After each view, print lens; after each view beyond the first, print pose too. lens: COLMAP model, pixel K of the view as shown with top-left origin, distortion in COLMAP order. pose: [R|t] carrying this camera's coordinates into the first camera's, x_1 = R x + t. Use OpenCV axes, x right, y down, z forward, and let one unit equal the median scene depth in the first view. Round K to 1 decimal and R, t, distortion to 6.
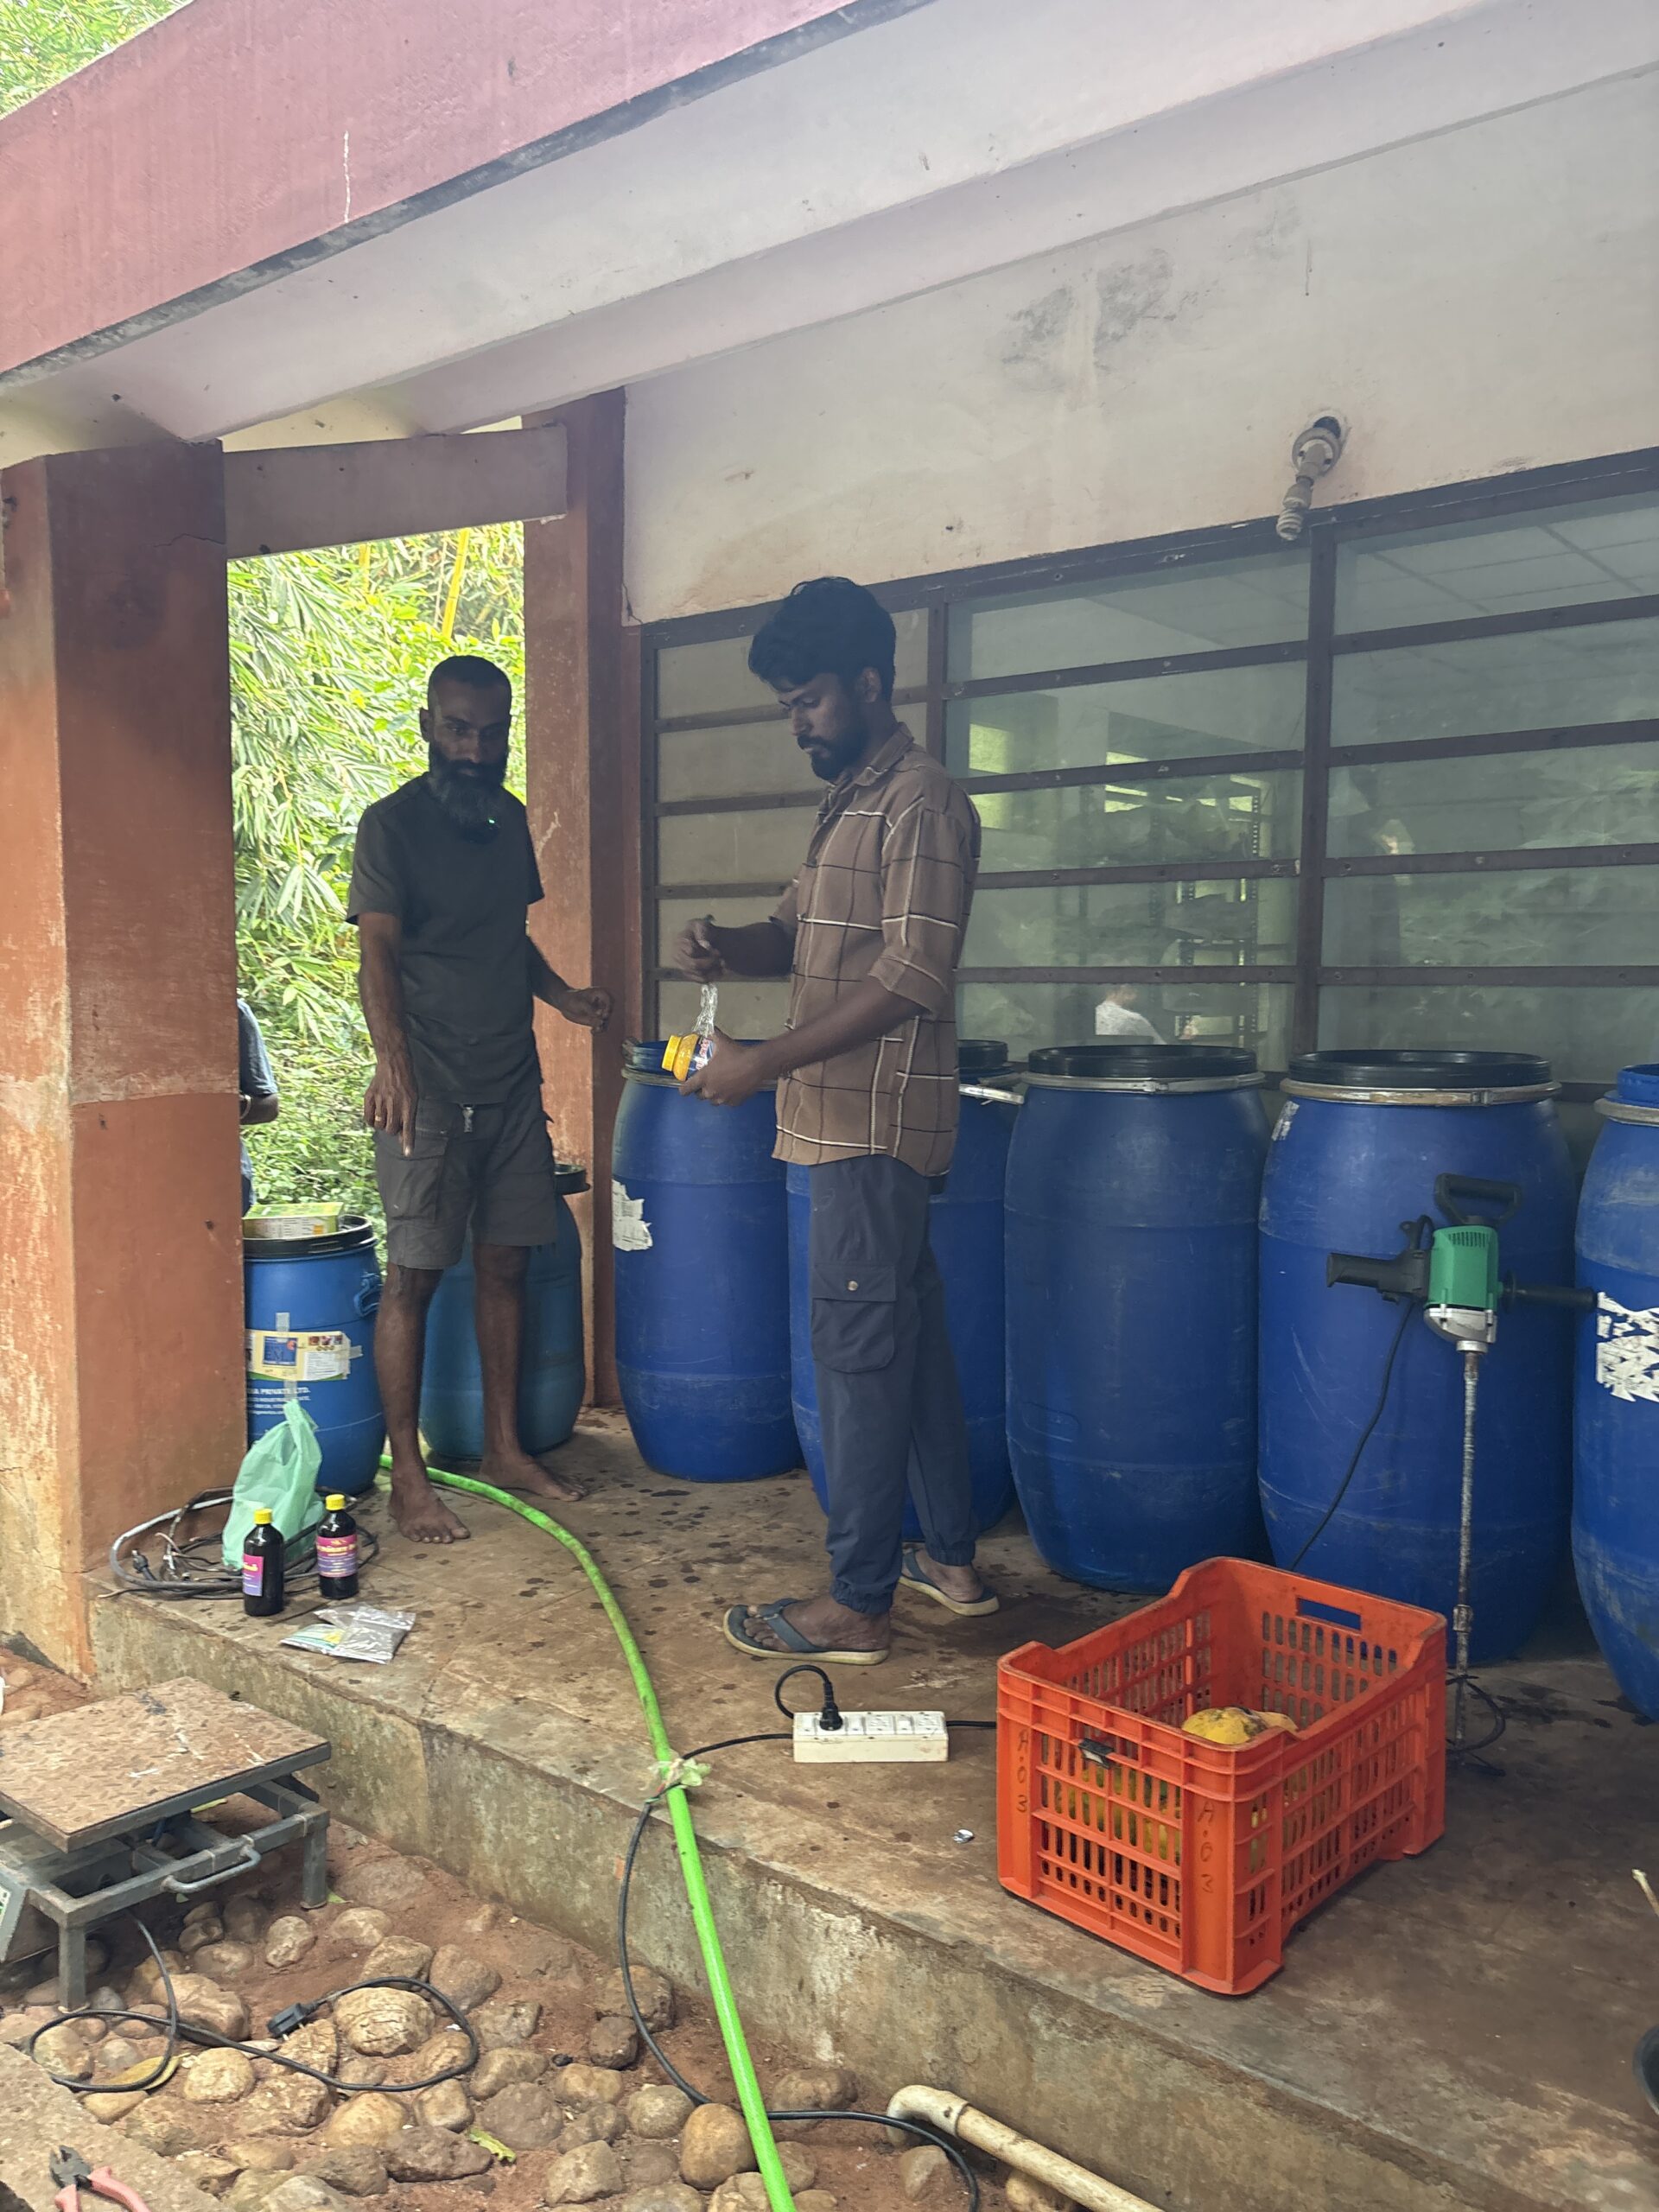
lens RADIAL K [[1693.0, 0, 829.5], [0, 1693.0, 1106.0], [0, 0, 1]] dist [-0.000320, 0.005000]
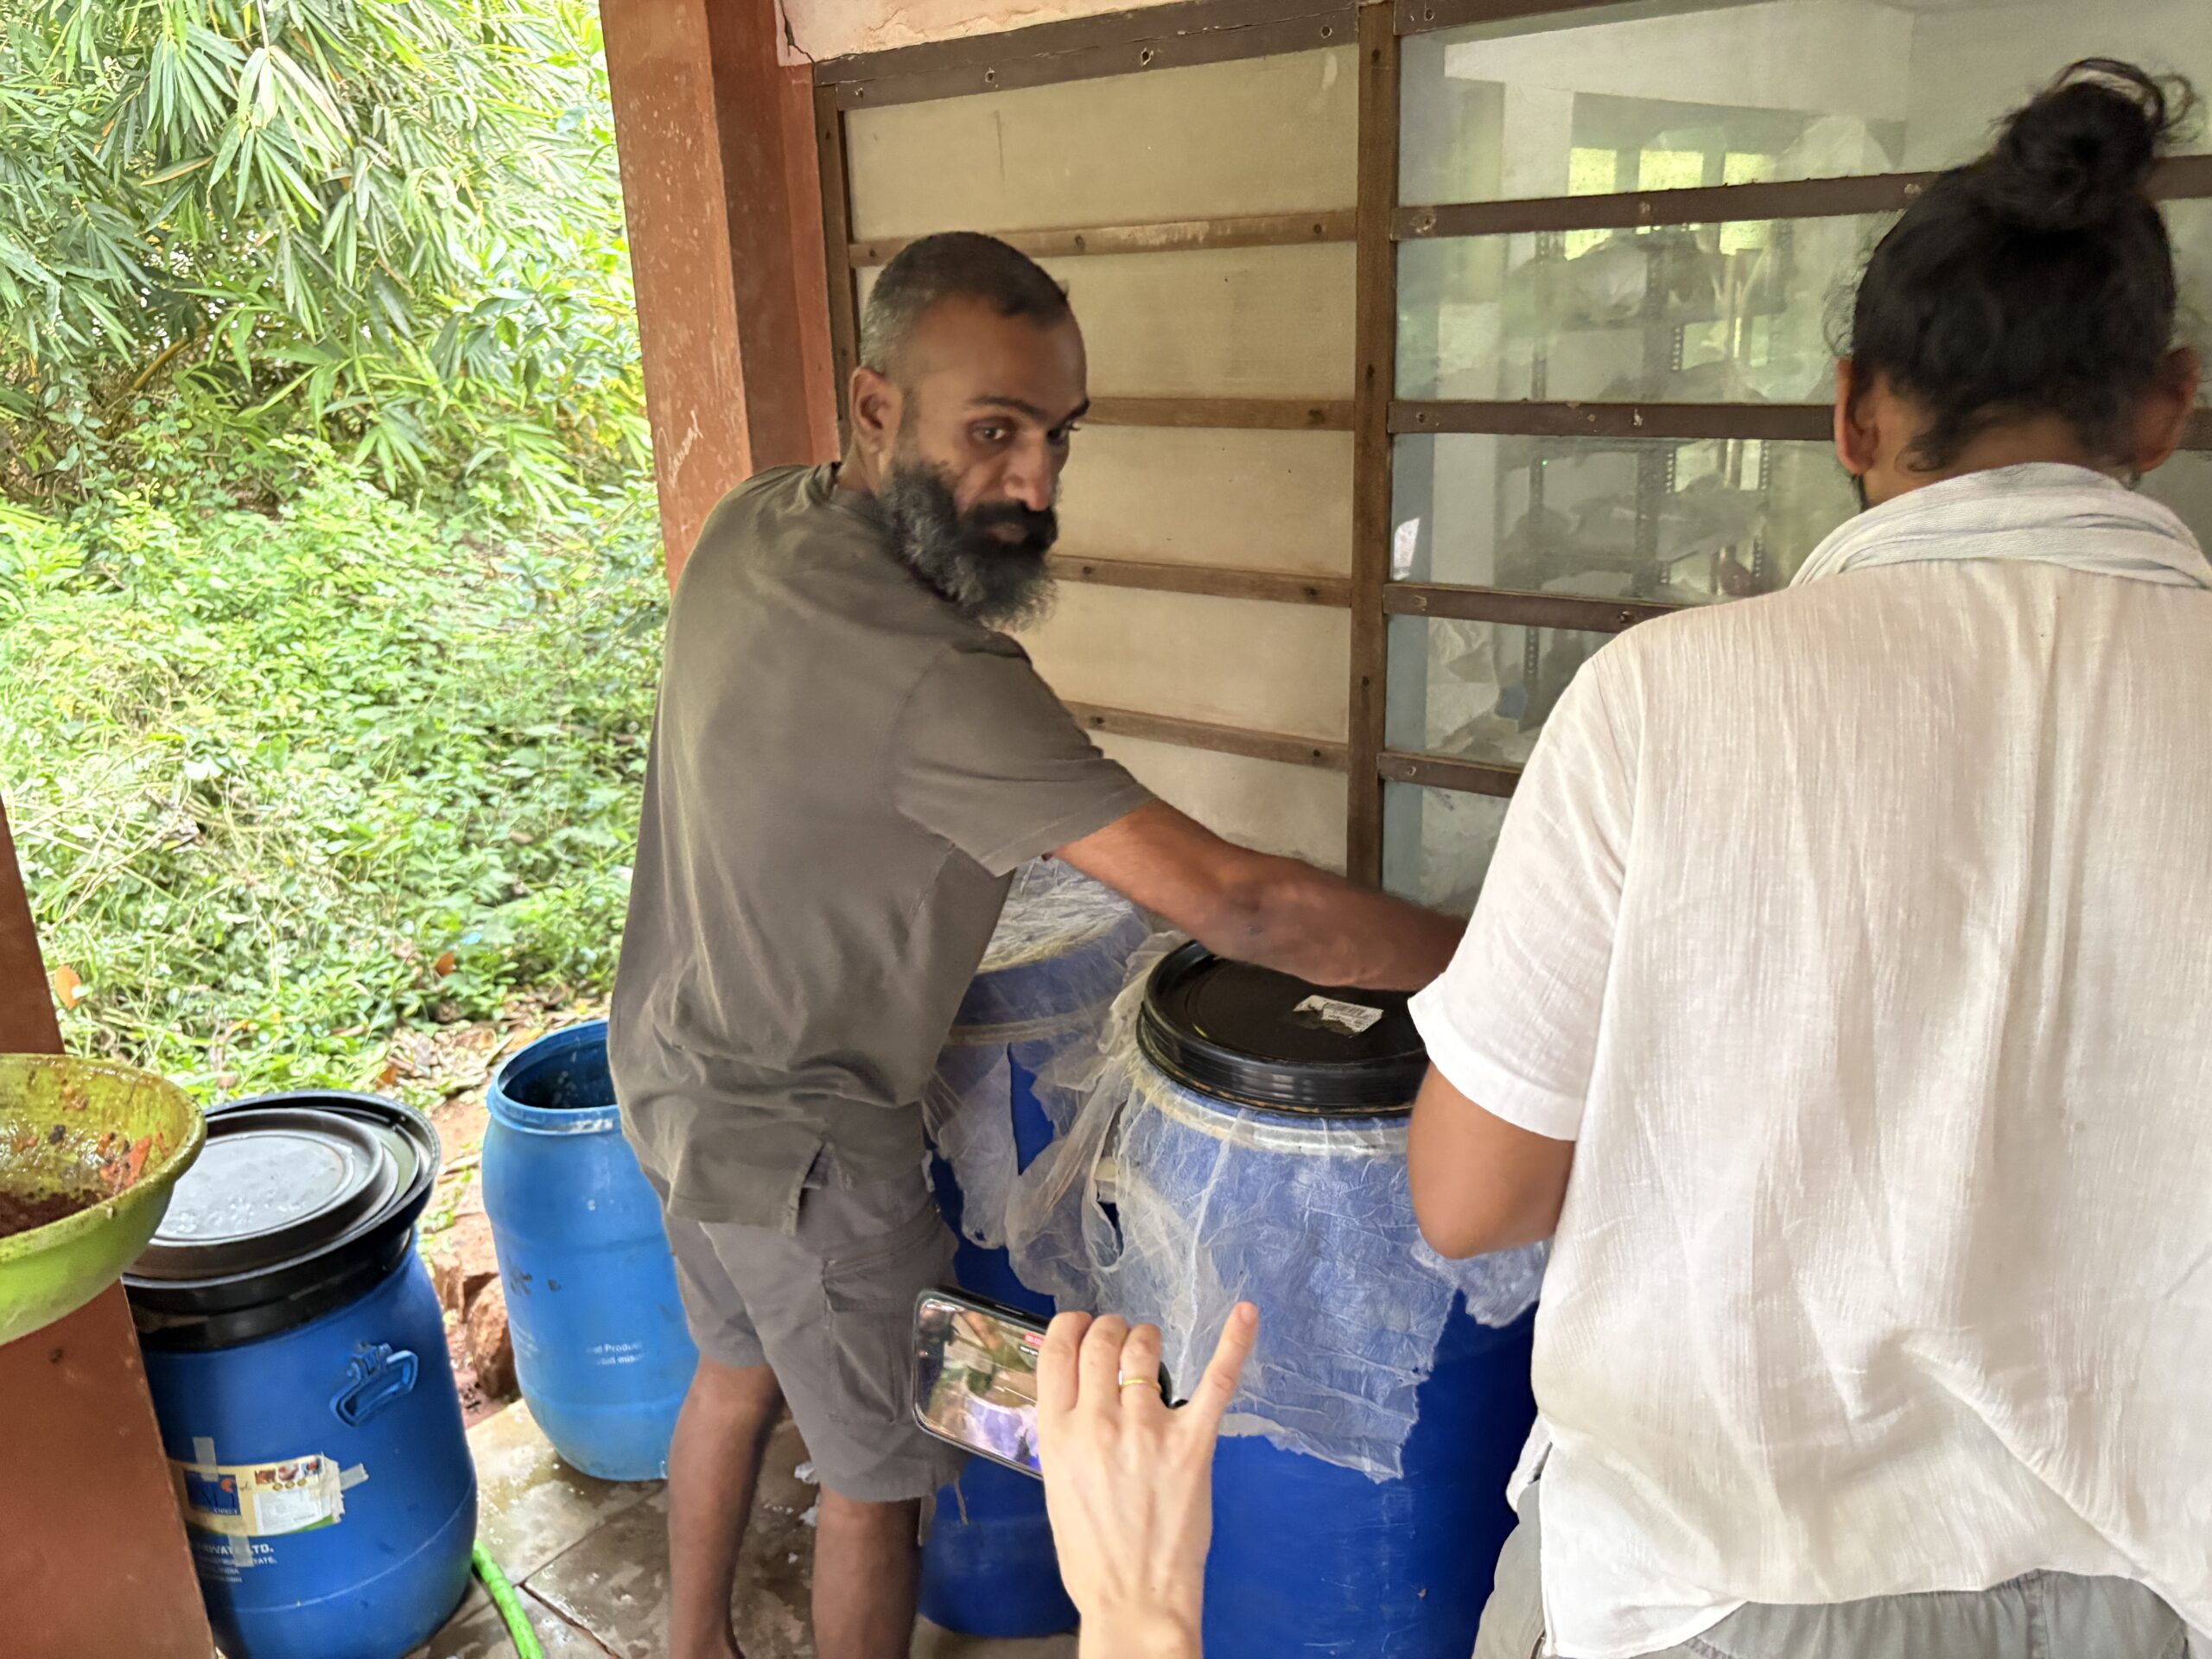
lens RADIAL K [[1693.0, 0, 1106.0], [0, 1693.0, 829.5], [0, 0, 1]] dist [-0.000320, 0.005000]
pose [[0.999267, -0.007916, -0.037442, 0.001329], [0.016188, 0.973966, 0.226114, -0.168137], [0.034678, -0.226554, 0.973381, 0.424522]]
